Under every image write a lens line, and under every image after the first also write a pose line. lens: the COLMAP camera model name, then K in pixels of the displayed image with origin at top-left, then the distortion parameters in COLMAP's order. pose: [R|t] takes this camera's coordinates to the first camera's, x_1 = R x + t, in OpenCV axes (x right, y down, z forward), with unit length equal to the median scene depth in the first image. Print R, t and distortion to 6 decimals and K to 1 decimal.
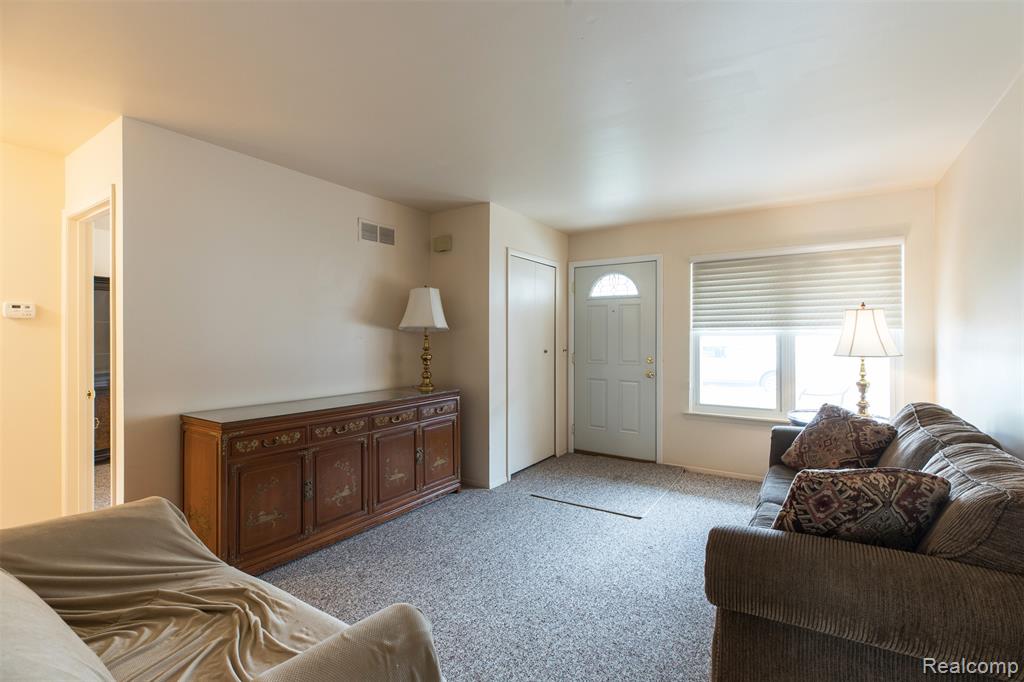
lens RADIAL K [[458.8, 0, 521.0], [0, 458.8, 335.9], [0, 0, 1]] dist [0.005136, 0.000371]
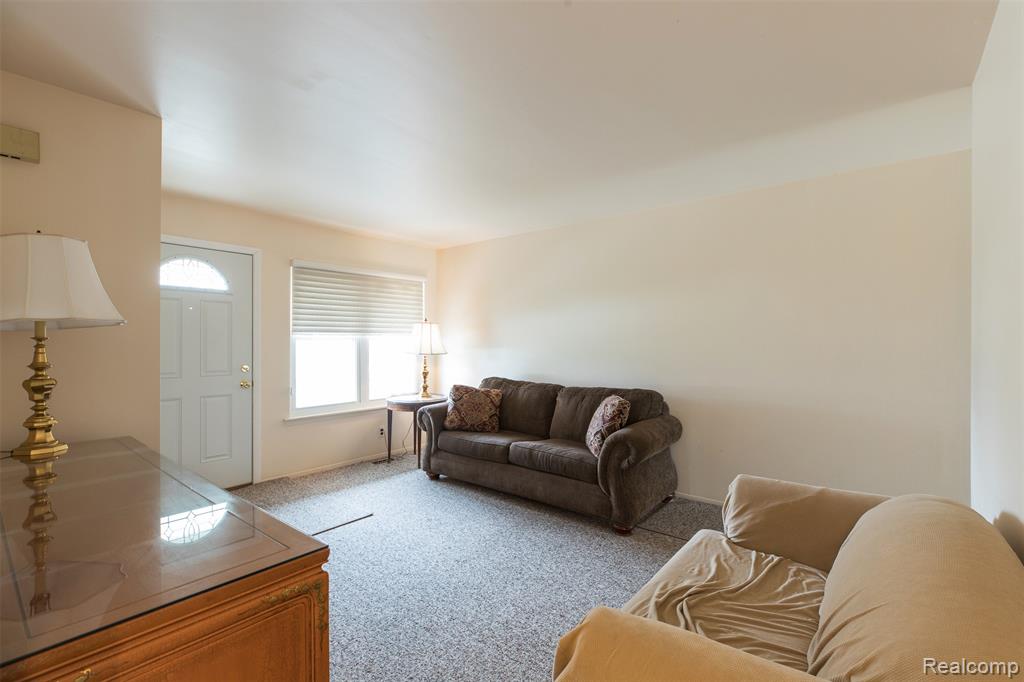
lens RADIAL K [[458.8, 0, 517.9], [0, 458.8, 342.0], [0, 0, 1]] dist [0.005136, 0.000371]
pose [[0.111527, -0.000822, 0.993761, -0.610508], [-0.000535, 0.999999, 0.000887, 0.002814], [-0.993761, -0.000631, 0.111526, 0.455567]]
